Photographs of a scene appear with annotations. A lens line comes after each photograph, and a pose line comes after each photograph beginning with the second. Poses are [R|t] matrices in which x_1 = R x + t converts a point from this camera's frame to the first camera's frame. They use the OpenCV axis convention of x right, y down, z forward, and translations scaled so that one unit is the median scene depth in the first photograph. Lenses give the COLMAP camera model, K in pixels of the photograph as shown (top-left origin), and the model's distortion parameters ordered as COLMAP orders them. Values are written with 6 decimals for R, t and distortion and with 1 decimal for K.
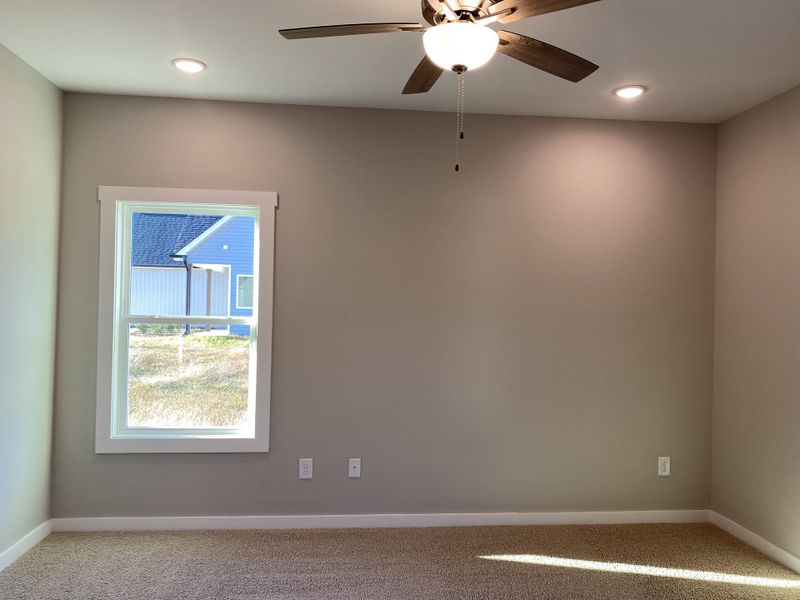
lens RADIAL K [[621.8, 0, 410.8], [0, 621.8, 299.6], [0, 0, 1]] dist [0.000056, -0.009026]
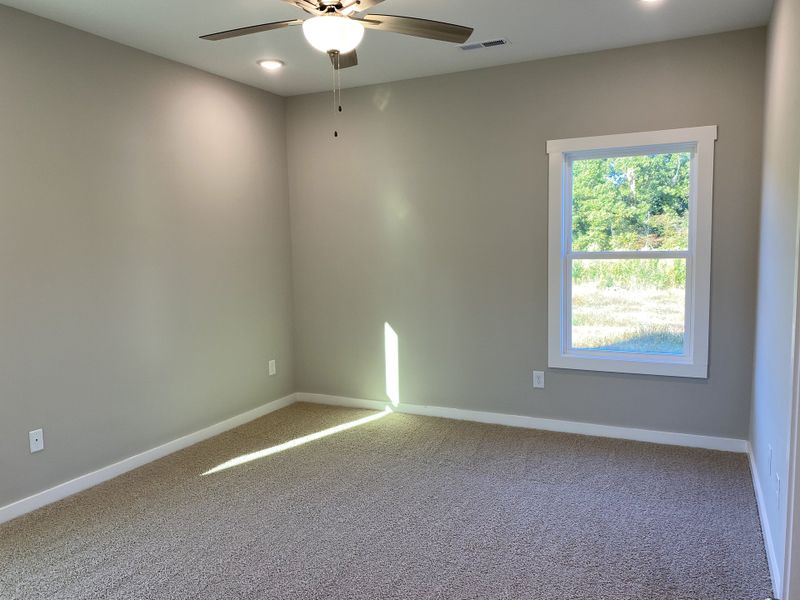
lens RADIAL K [[615.0, 0, 398.8], [0, 615.0, 305.1], [0, 0, 1]] dist [0.075741, -0.119535]
pose [[0.539563, -0.124680, 0.832663, -0.544379], [0.030481, 0.991219, 0.128670, -0.015075], [-0.841393, -0.044045, 0.538625, 0.117202]]
